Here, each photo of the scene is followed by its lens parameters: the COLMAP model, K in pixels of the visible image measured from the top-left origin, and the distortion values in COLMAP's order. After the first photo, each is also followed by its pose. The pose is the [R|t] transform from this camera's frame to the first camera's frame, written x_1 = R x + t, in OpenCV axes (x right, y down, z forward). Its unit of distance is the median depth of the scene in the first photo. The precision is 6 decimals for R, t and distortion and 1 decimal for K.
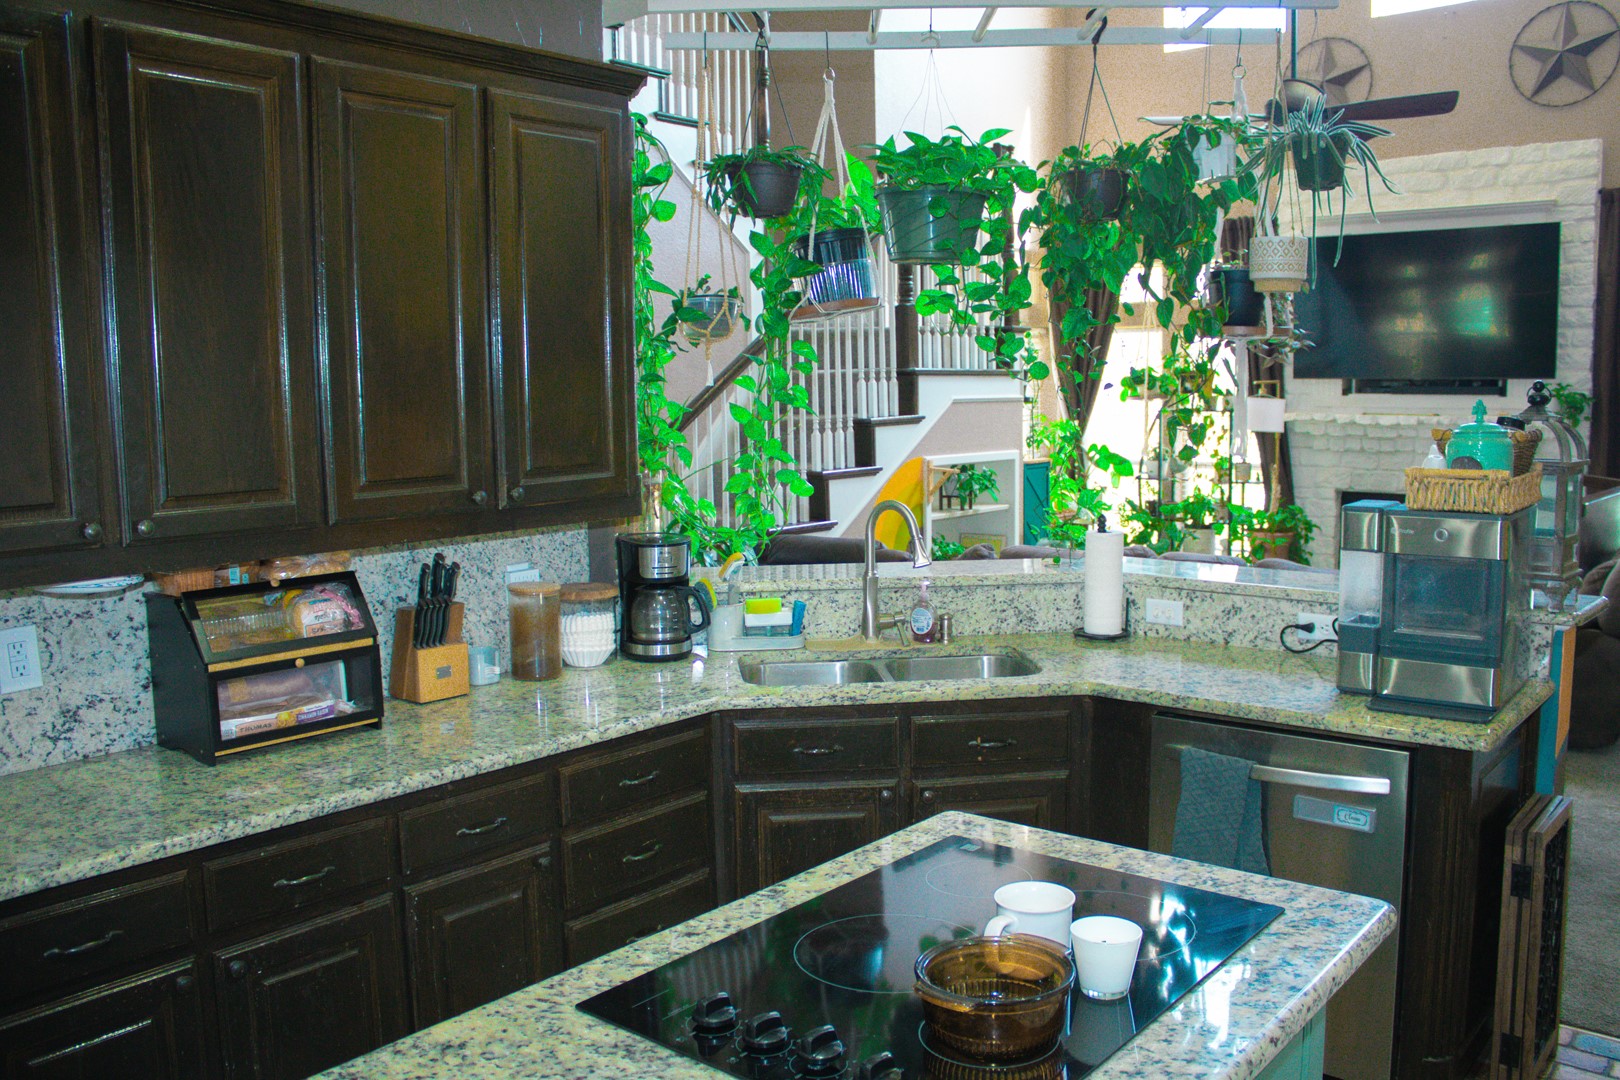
lens RADIAL K [[1348.3, 0, 825.8], [0, 1348.3, 551.4], [0, 0, 1]] dist [-0.161960, 0.147318]
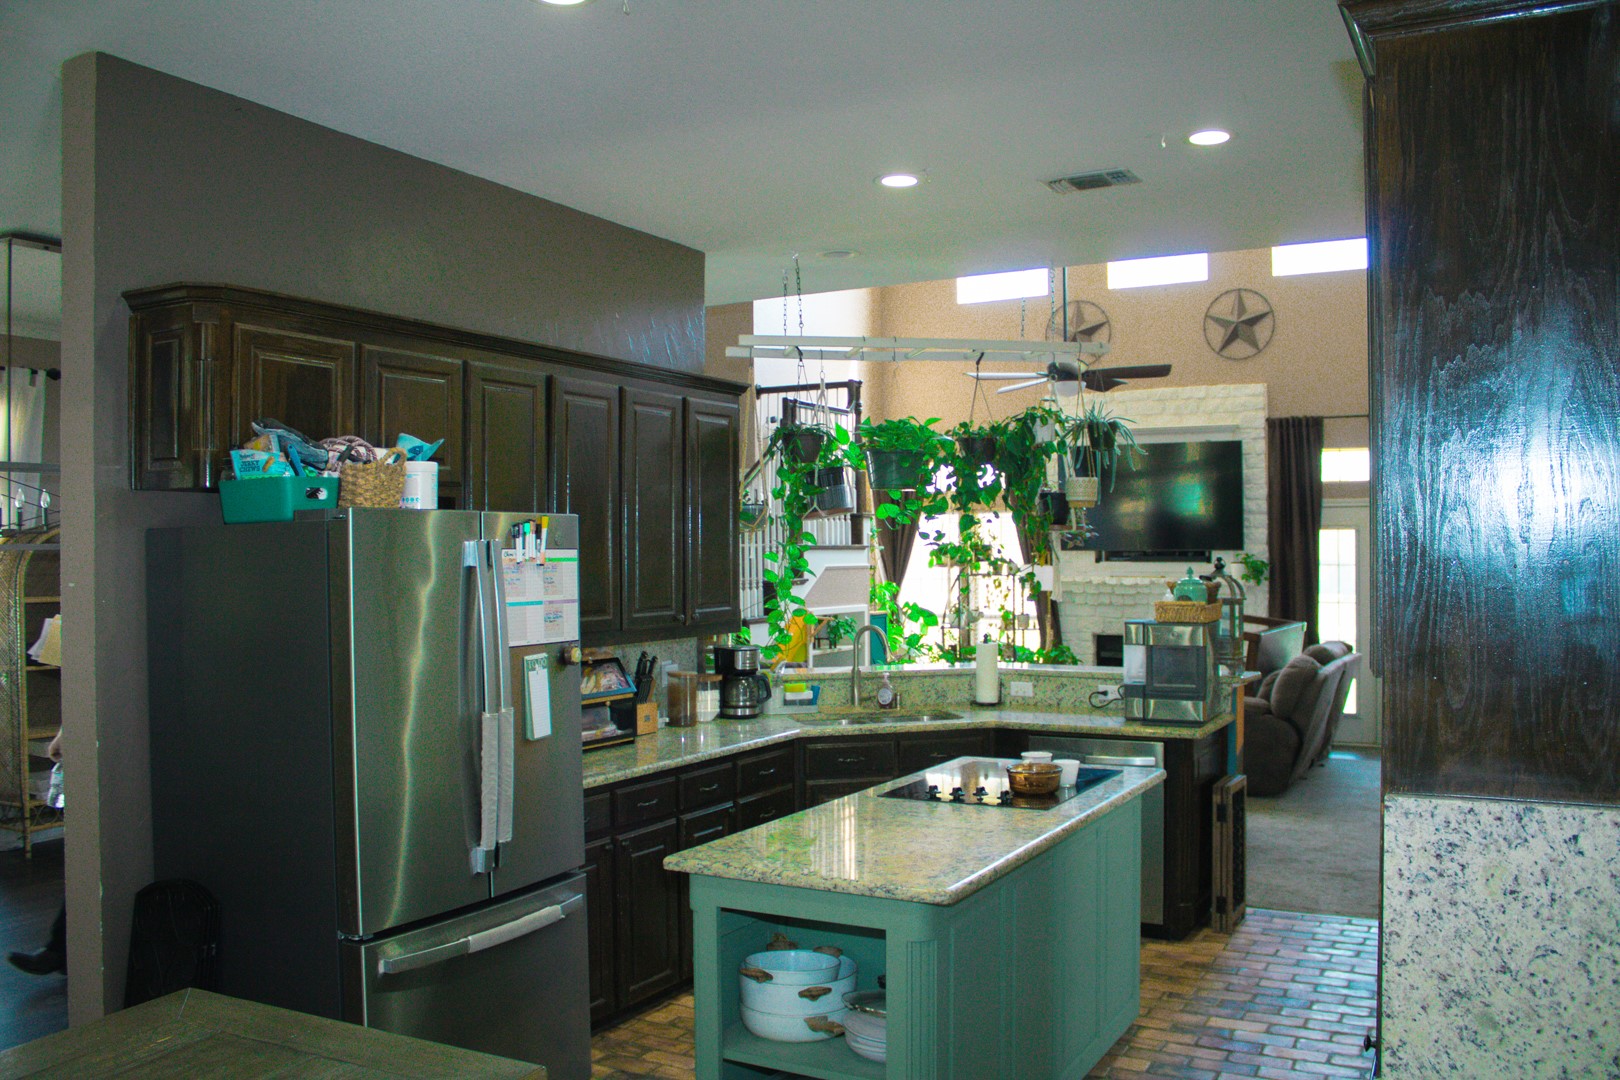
lens RADIAL K [[1348.3, 0, 825.8], [0, 1348.3, 551.4], [0, 0, 1]] dist [-0.161960, 0.147318]
pose [[0.981893, 0.007327, 0.189294, -0.157625], [0.016096, 0.992411, -0.121906, 0.036730], [-0.188751, 0.122745, 0.974324, -0.323213]]
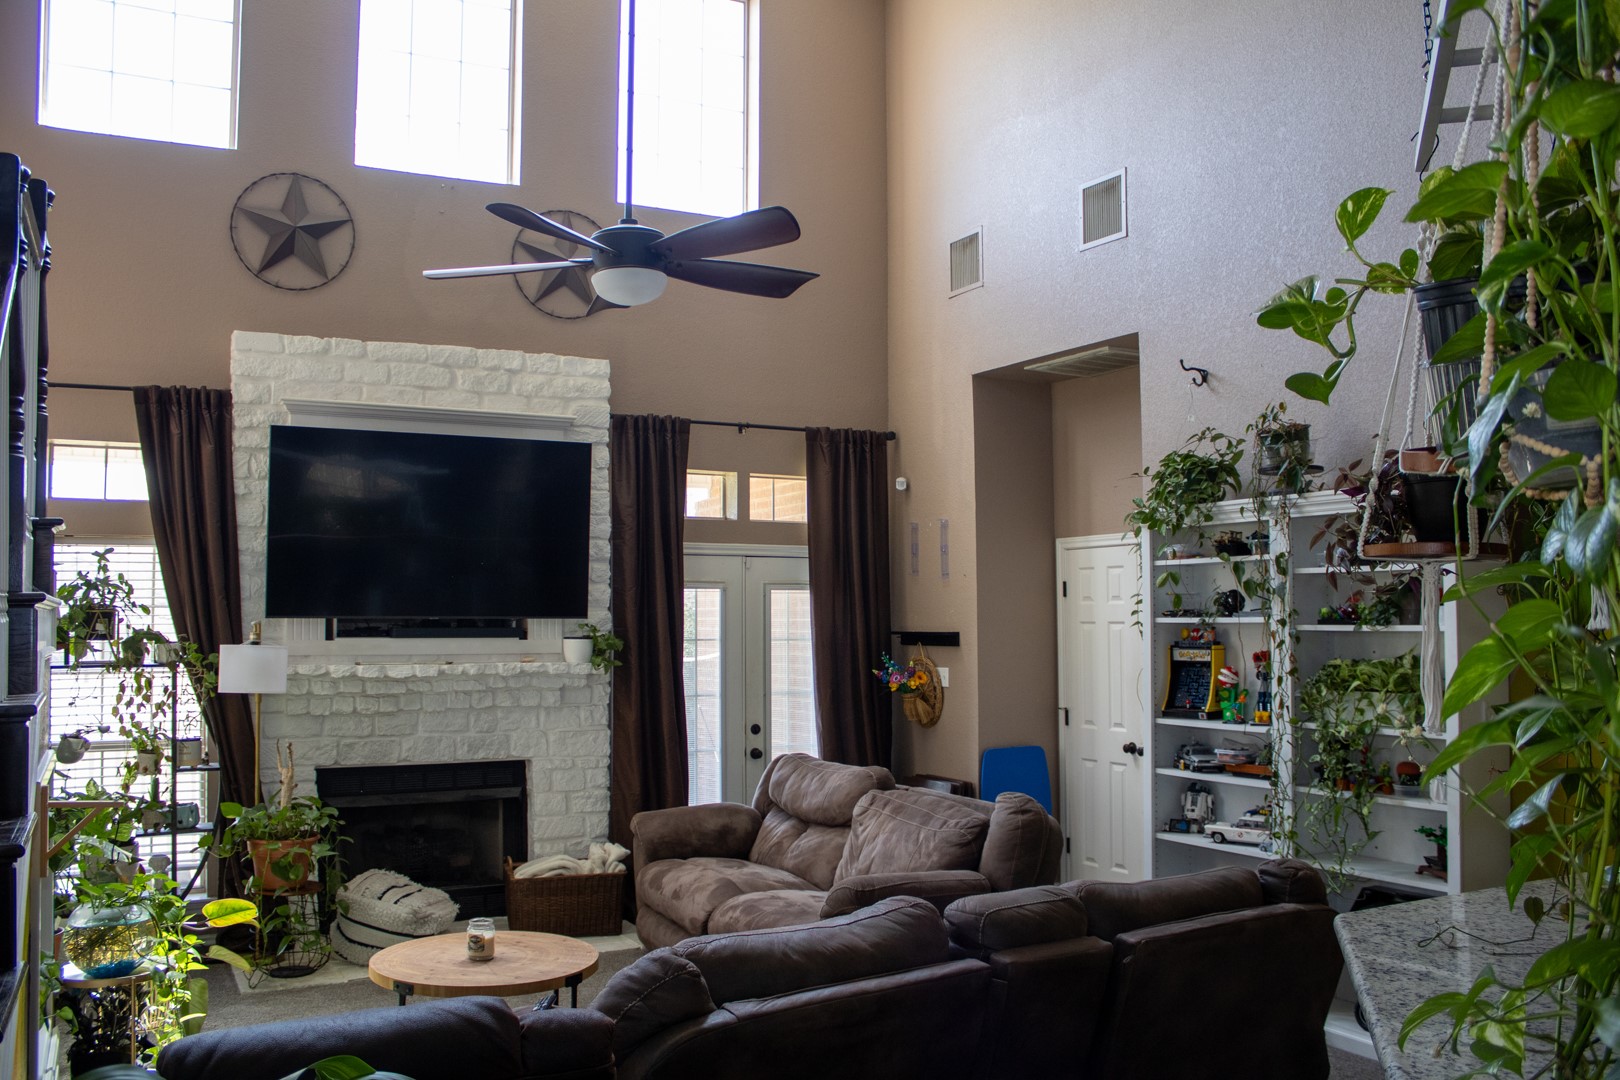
lens RADIAL K [[1348.3, 0, 825.8], [0, 1348.3, 551.4], [0, 0, 1]] dist [-0.161960, 0.147318]
pose [[0.376072, 0.057087, 0.924830, -0.228580], [0.114649, 0.987564, -0.107580, -0.064566], [-0.919470, 0.146489, 0.364850, 0.537350]]
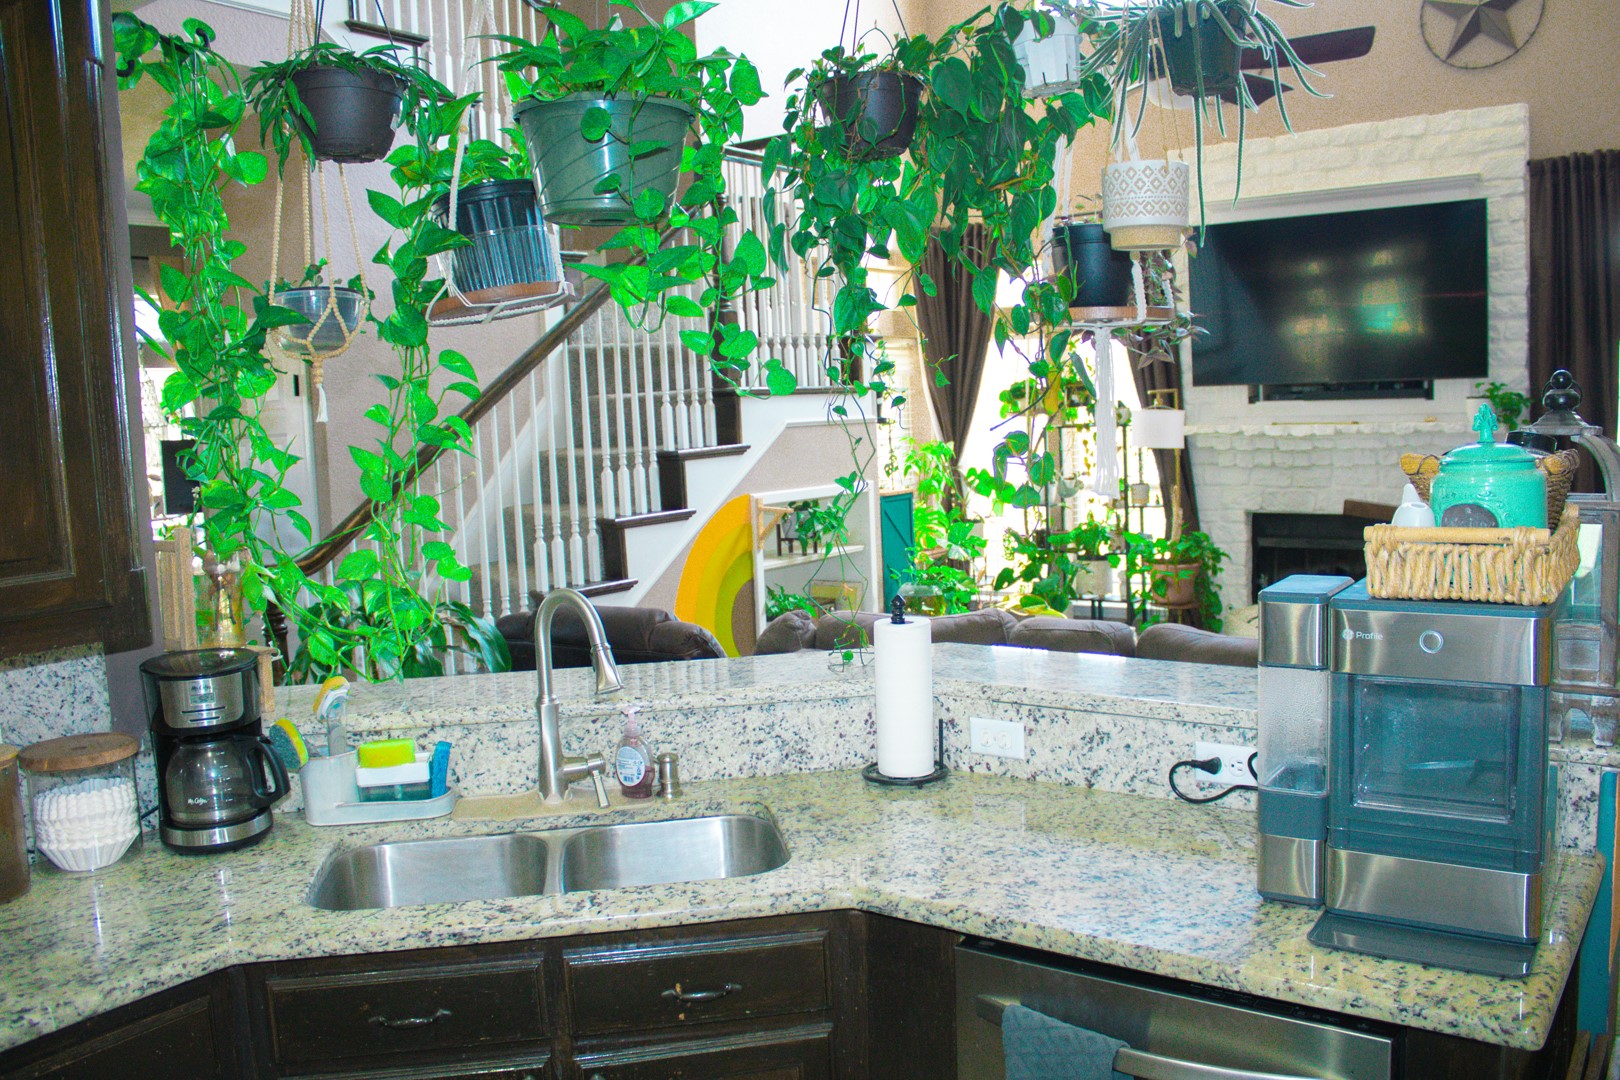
lens RADIAL K [[1348.3, 0, 825.8], [0, 1348.3, 551.4], [0, 0, 1]] dist [-0.161960, 0.147318]
pose [[0.997505, -0.034722, 0.061465, 0.062939], [0.035753, 0.999236, -0.015756, -0.019310], [-0.060871, 0.017915, 0.997985, 0.162167]]
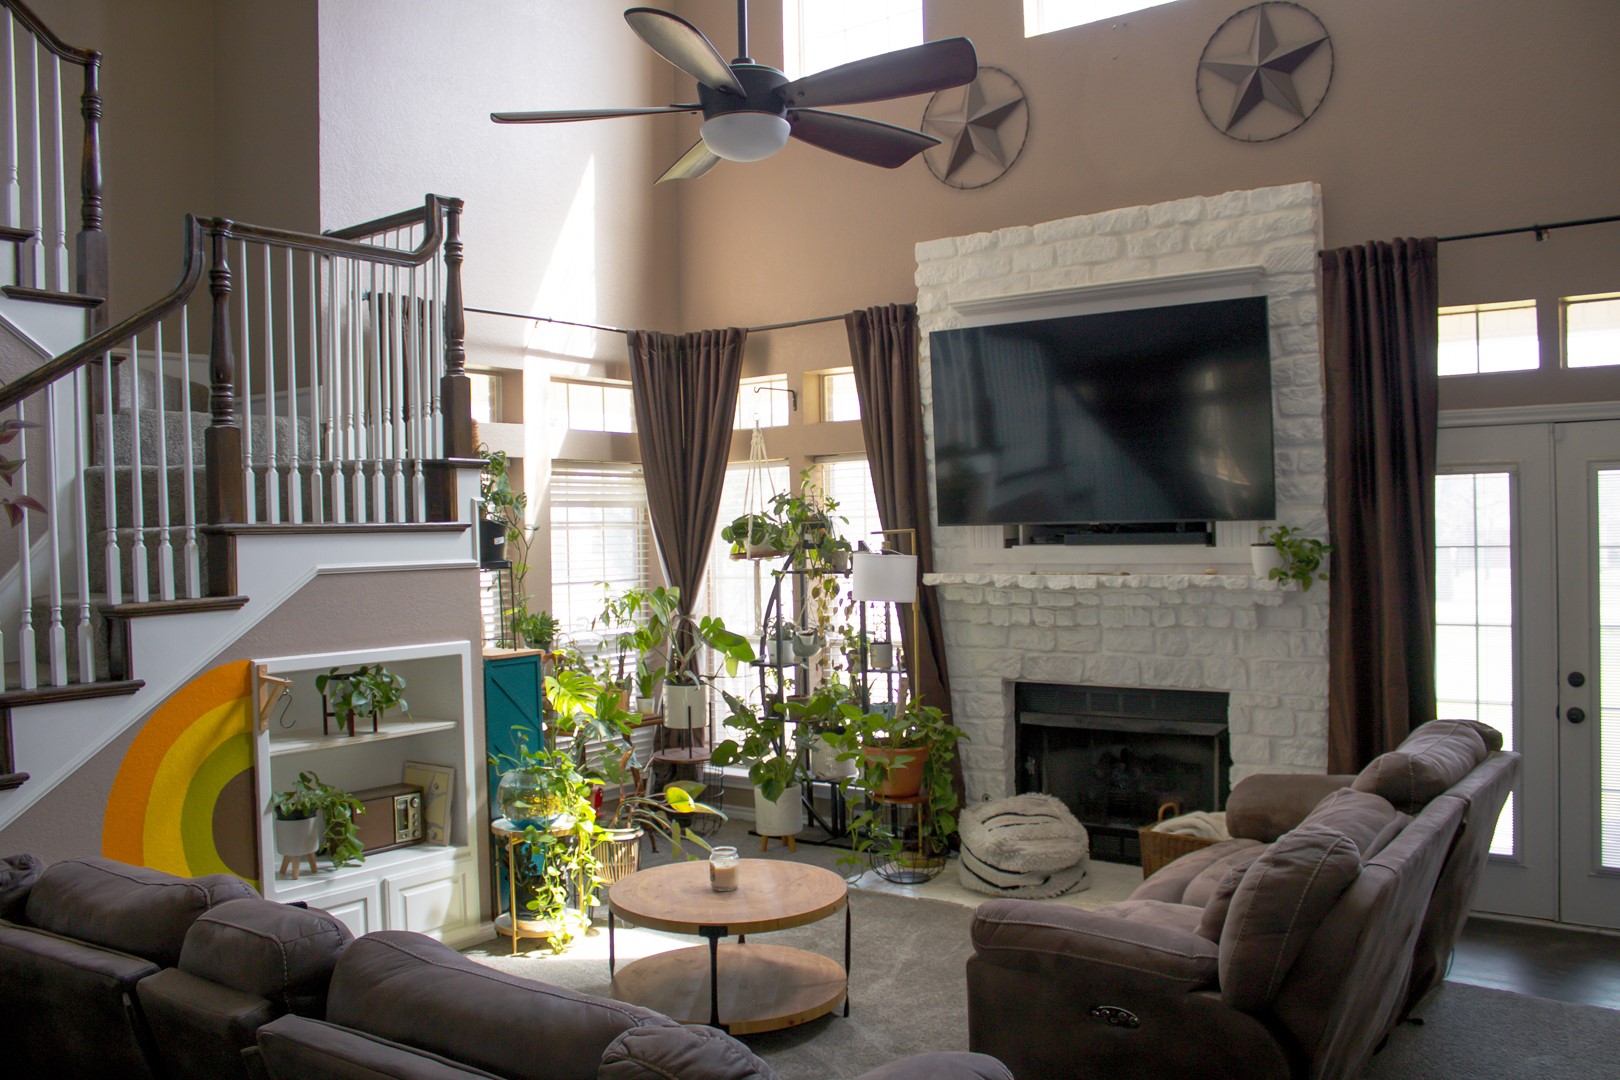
lens RADIAL K [[1348.3, 0, 825.8], [0, 1348.3, 551.4], [0, 0, 1]] dist [-0.161960, 0.147318]
pose [[0.998261, -0.010239, 0.058059, 0.295801], [0.016434, 0.994097, -0.107246, -0.047026], [-0.056618, 0.108013, 0.992536, 0.331794]]
